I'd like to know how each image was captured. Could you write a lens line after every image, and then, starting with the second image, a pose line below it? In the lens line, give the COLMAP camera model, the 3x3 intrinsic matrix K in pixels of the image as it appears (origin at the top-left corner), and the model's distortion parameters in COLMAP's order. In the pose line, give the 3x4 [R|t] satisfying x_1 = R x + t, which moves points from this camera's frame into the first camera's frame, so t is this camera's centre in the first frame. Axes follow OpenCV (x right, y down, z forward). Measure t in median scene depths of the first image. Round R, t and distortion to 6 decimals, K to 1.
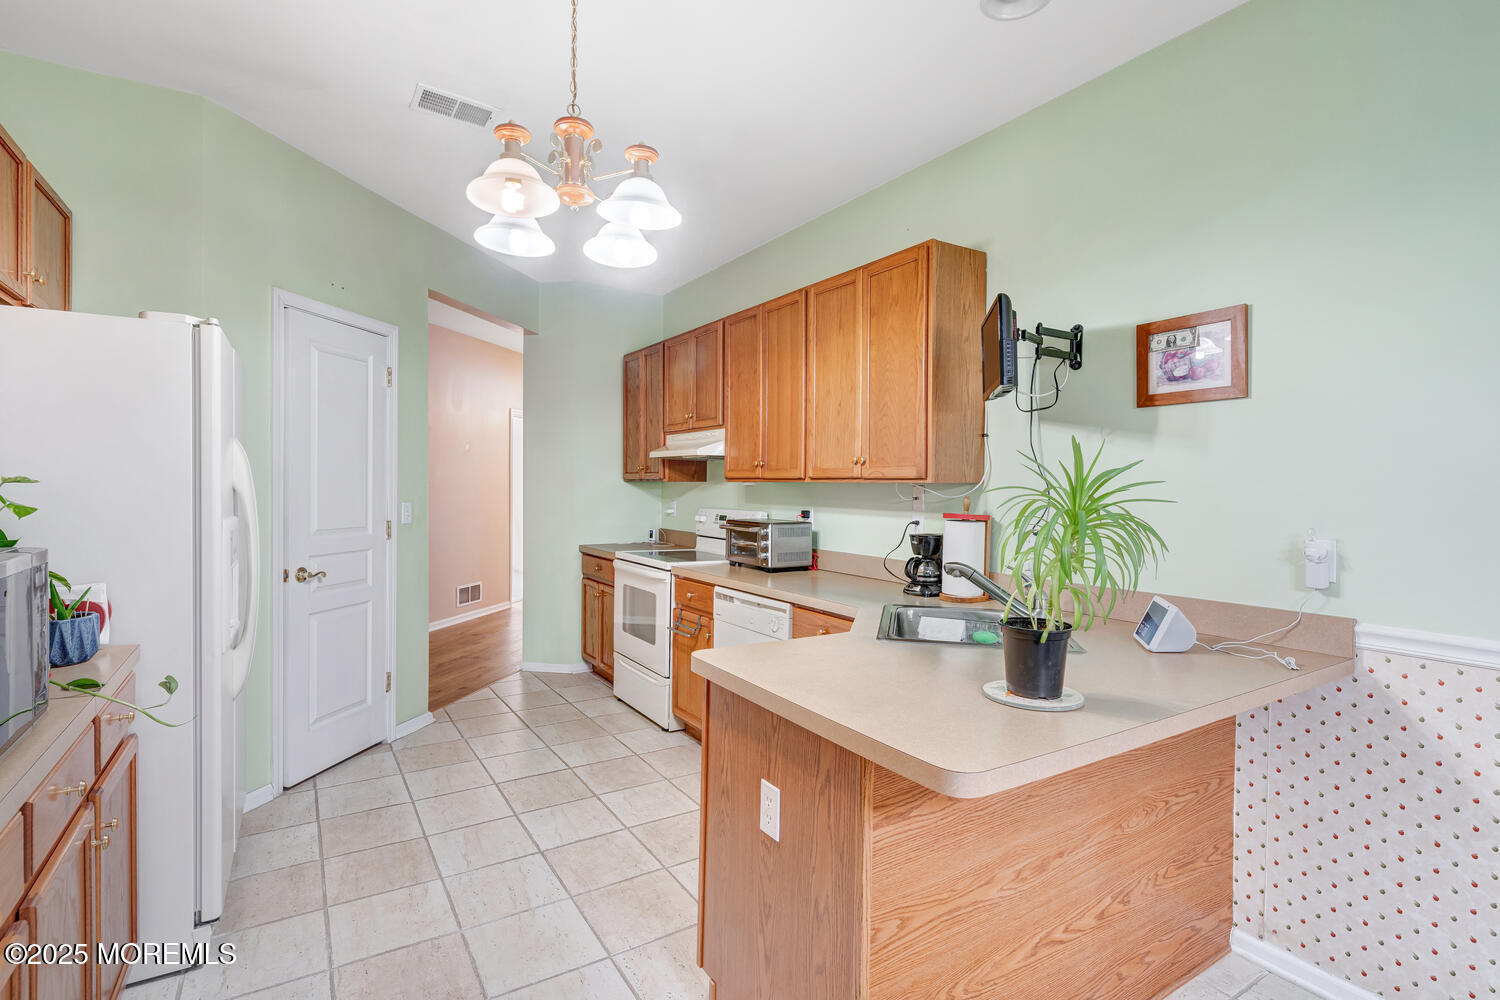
lens RADIAL K [[719.0, 0, 754.3], [0, 719.0, 496.1], [0, 0, 1]] dist [-0.003648, -0.000531]
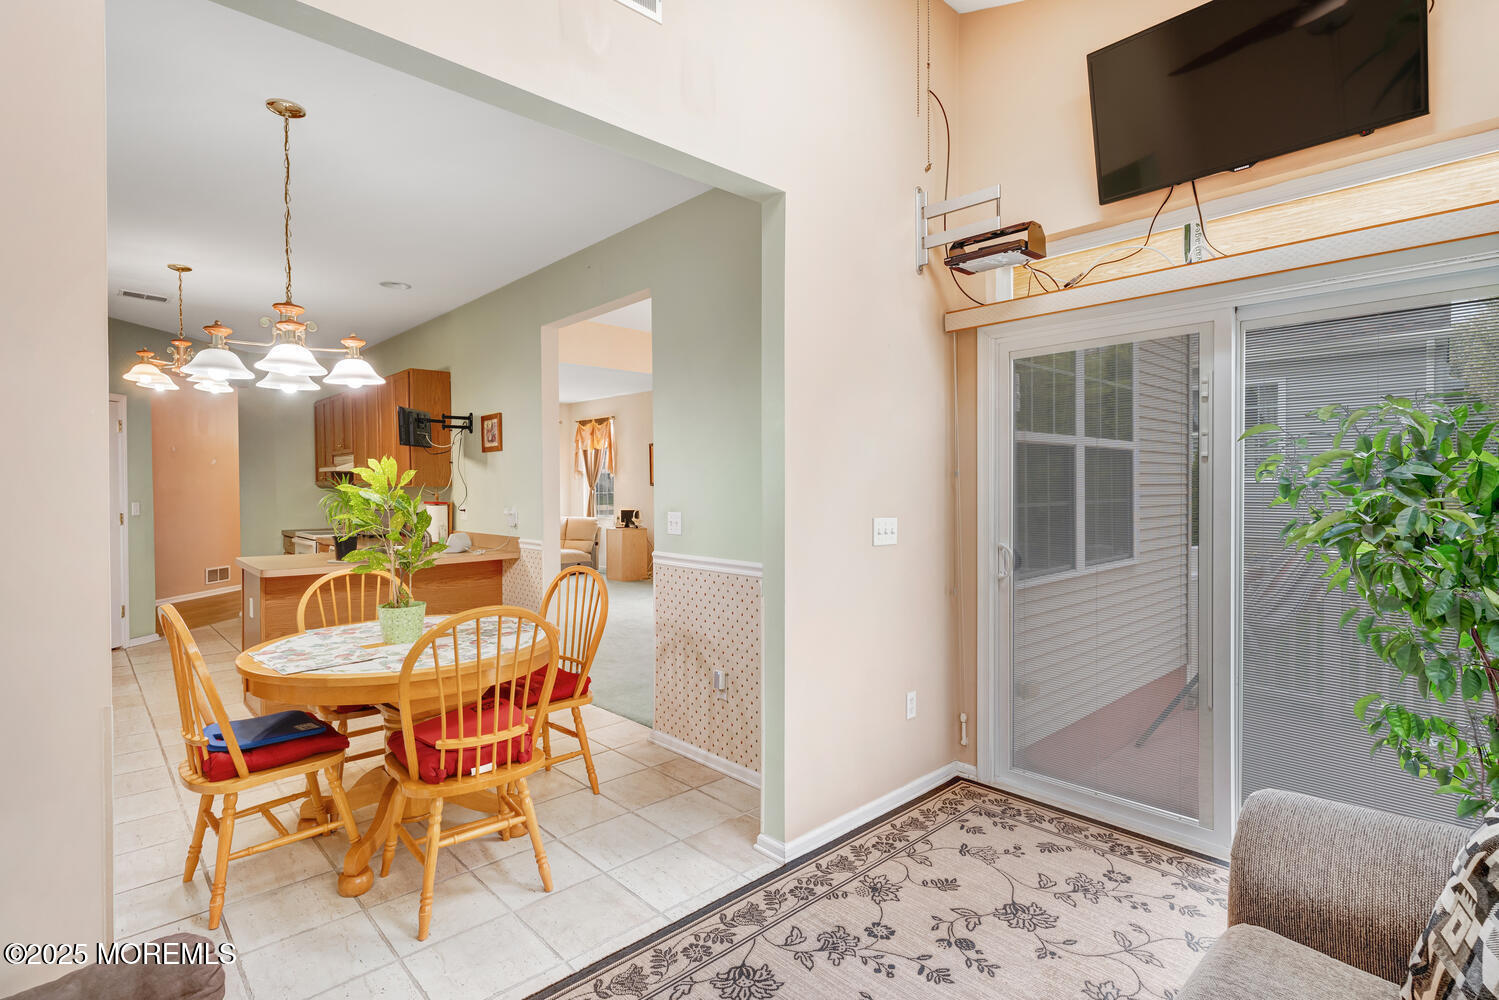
lens RADIAL K [[728.0, 0, 749.5], [0, 728.0, 500.0], [0, 0, 1]] dist [0.002585, 0.000286]
pose [[0.983558, -0.017340, 0.179758, 0.785638], [0.016370, 0.999842, 0.006878, 0.020062], [-0.179849, -0.003822, 0.983687, -1.170899]]
